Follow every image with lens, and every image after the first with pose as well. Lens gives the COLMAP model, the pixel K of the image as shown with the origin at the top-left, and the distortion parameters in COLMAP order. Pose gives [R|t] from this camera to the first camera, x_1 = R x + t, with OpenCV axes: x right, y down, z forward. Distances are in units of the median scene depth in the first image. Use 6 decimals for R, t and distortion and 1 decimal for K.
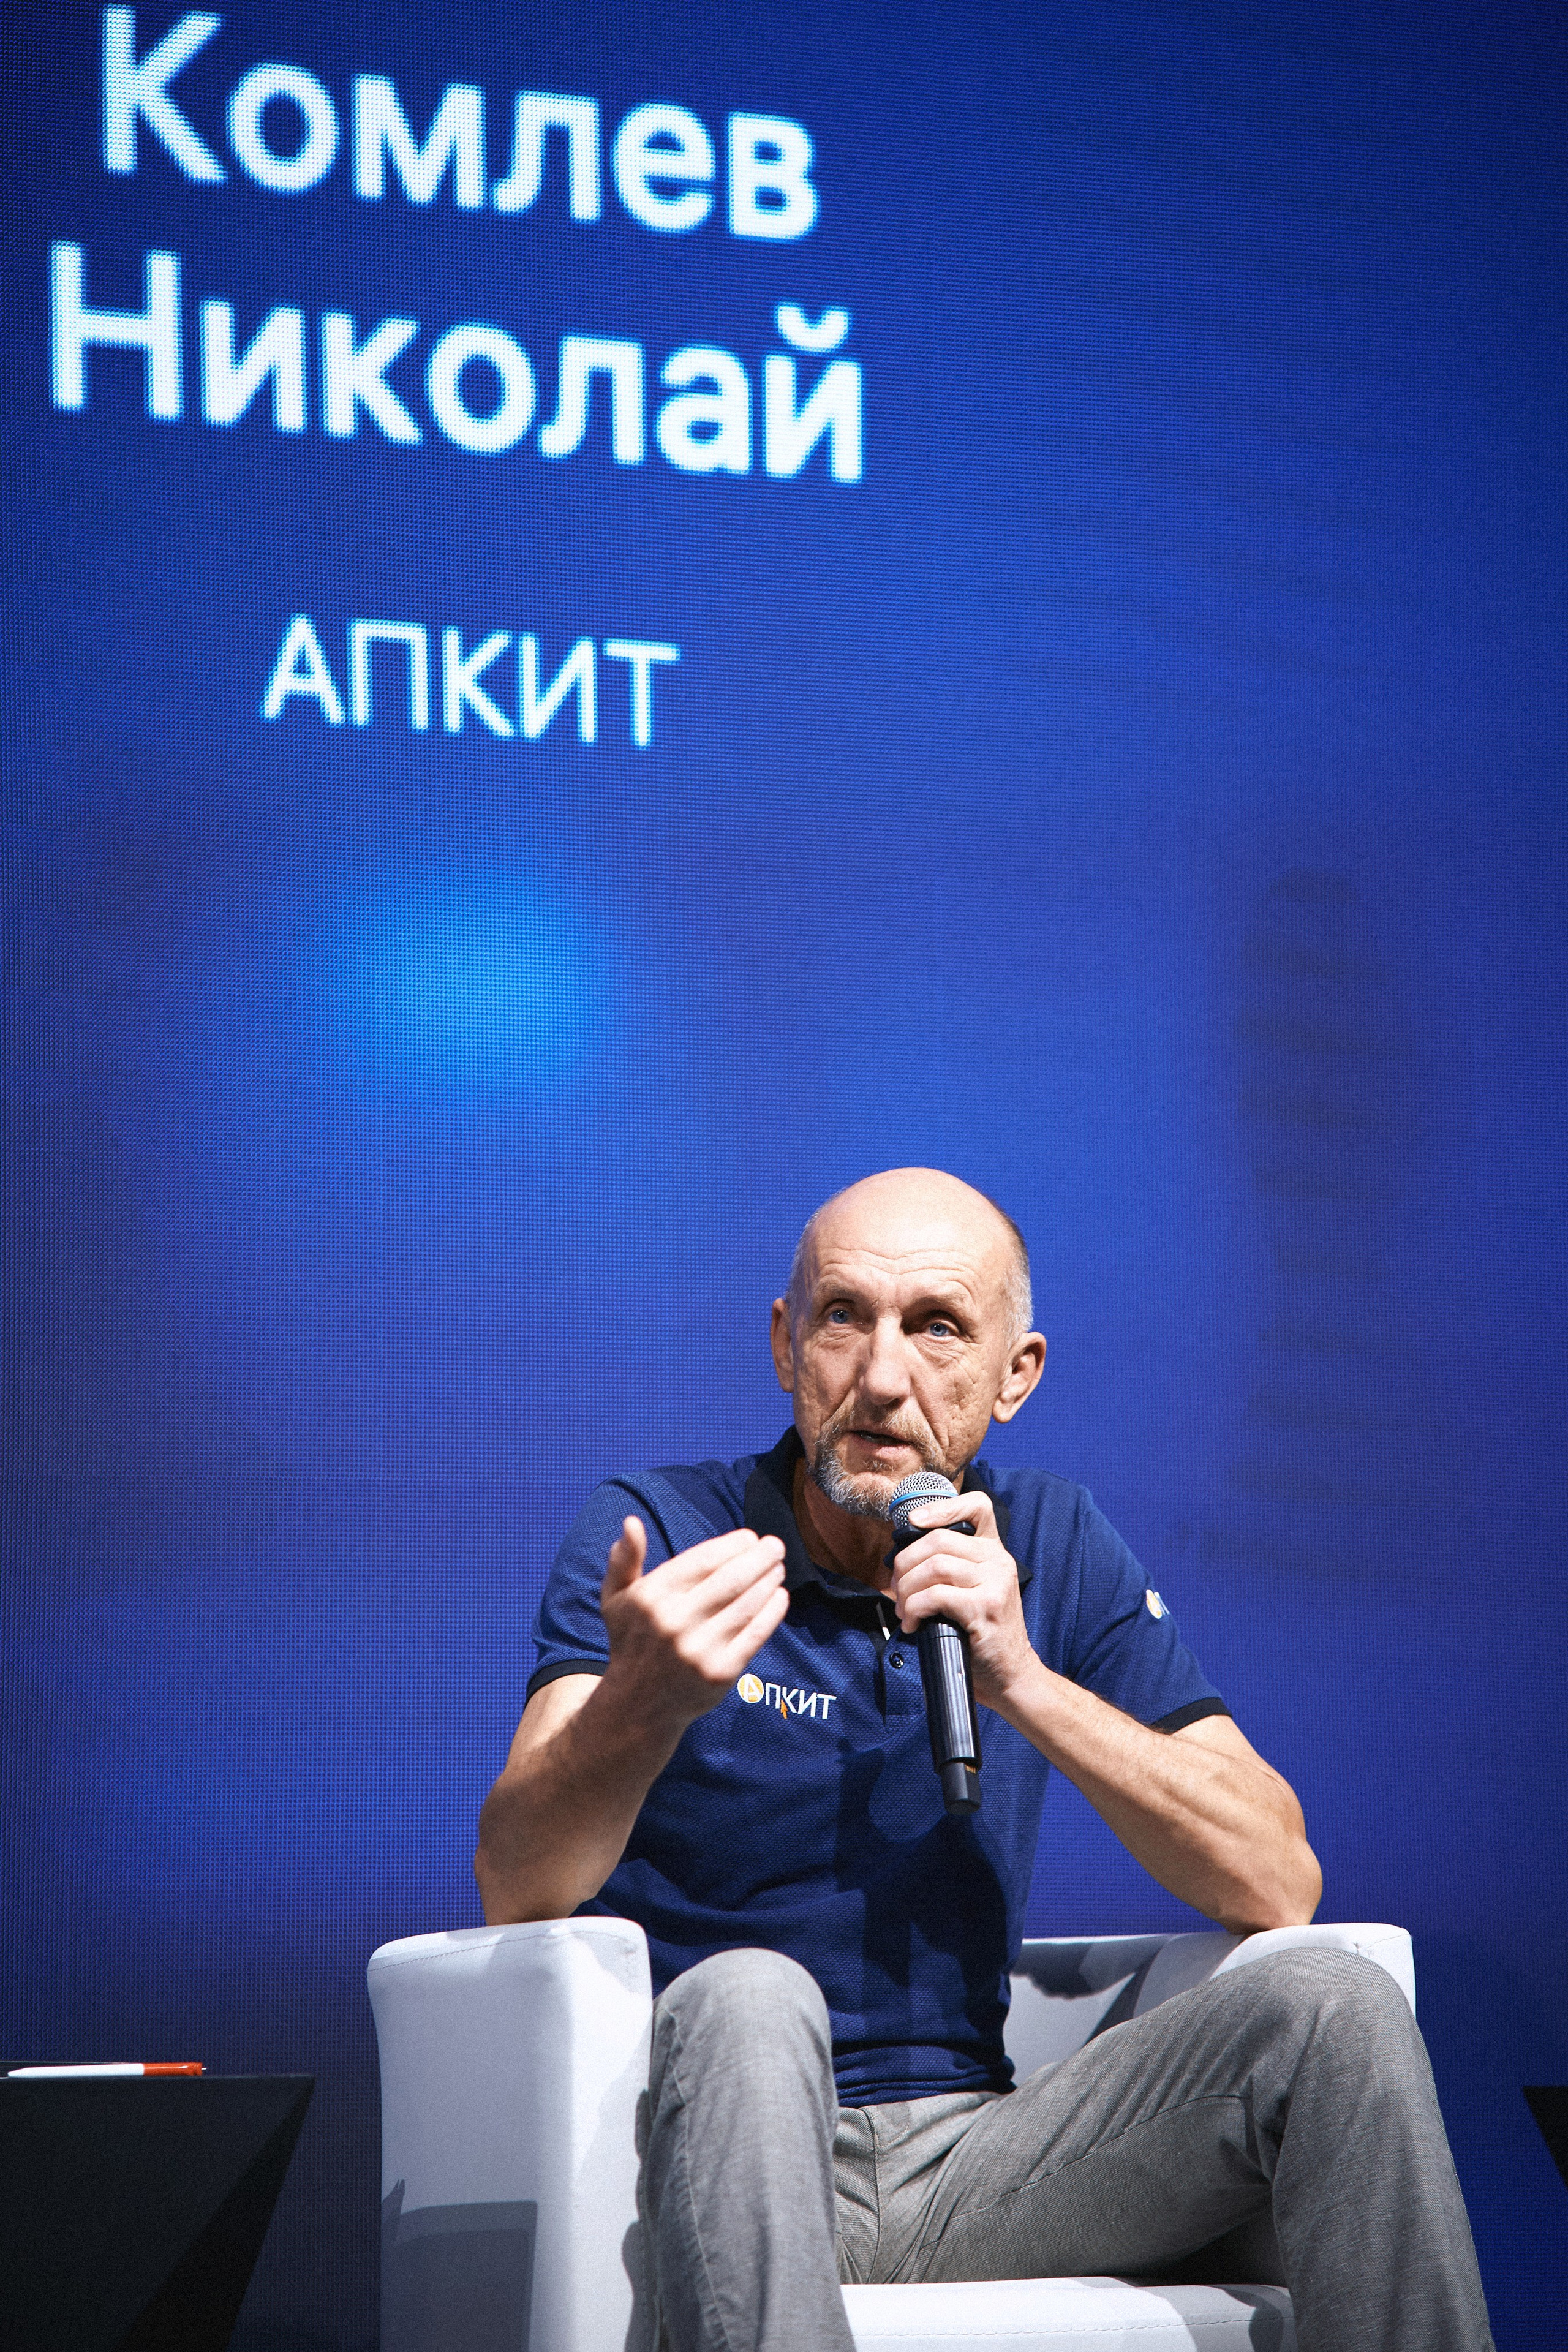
lens RADIAL K [[10743.9, 0, 878.0], [0, 10743.9, 1103.3], [0, 0, 1]] dist [3.469707, -124.049075]
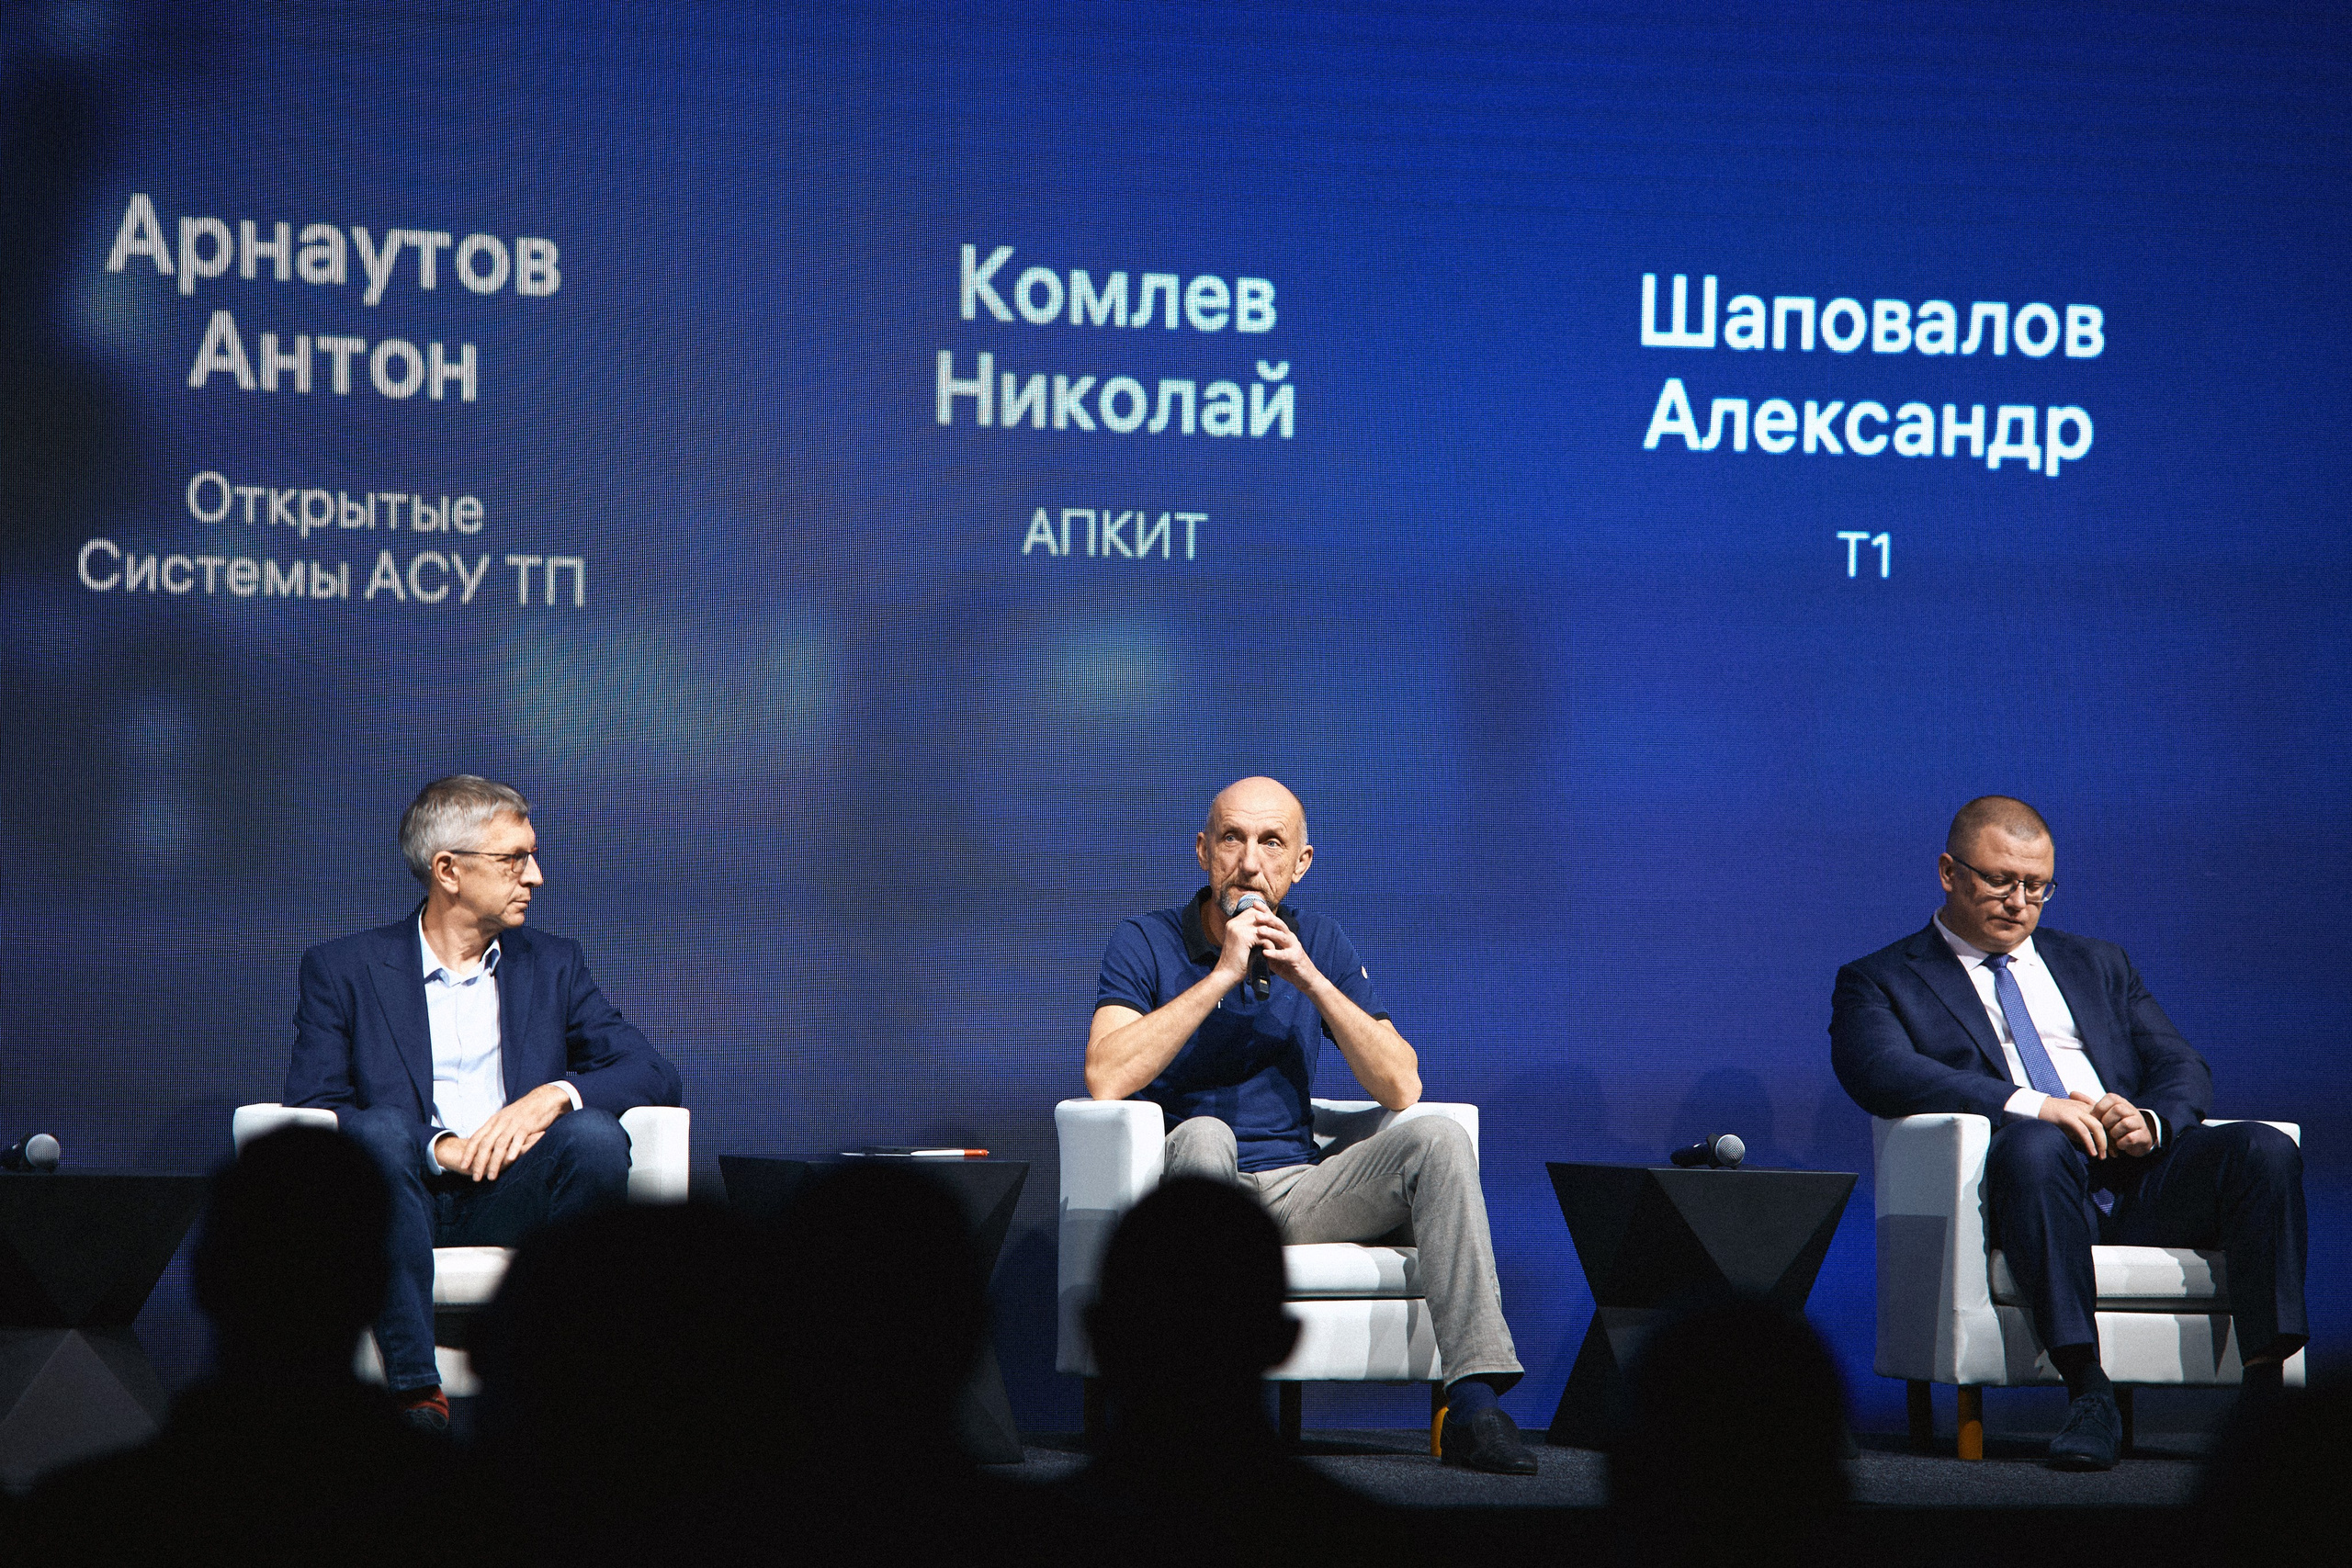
lens RADIAL K [[10742.9, 0, 1172.4], [0, 10742.9, 960.9], [0, 0, 1]] dist [3.469707, -124.049075]
pose [[0.998861, 0.027648, -0.038878, 0.064478], [-0.024059, 0.995656, 0.089942, -0.153324], [0.041195, -0.088904, 0.995188, -1.247015]]
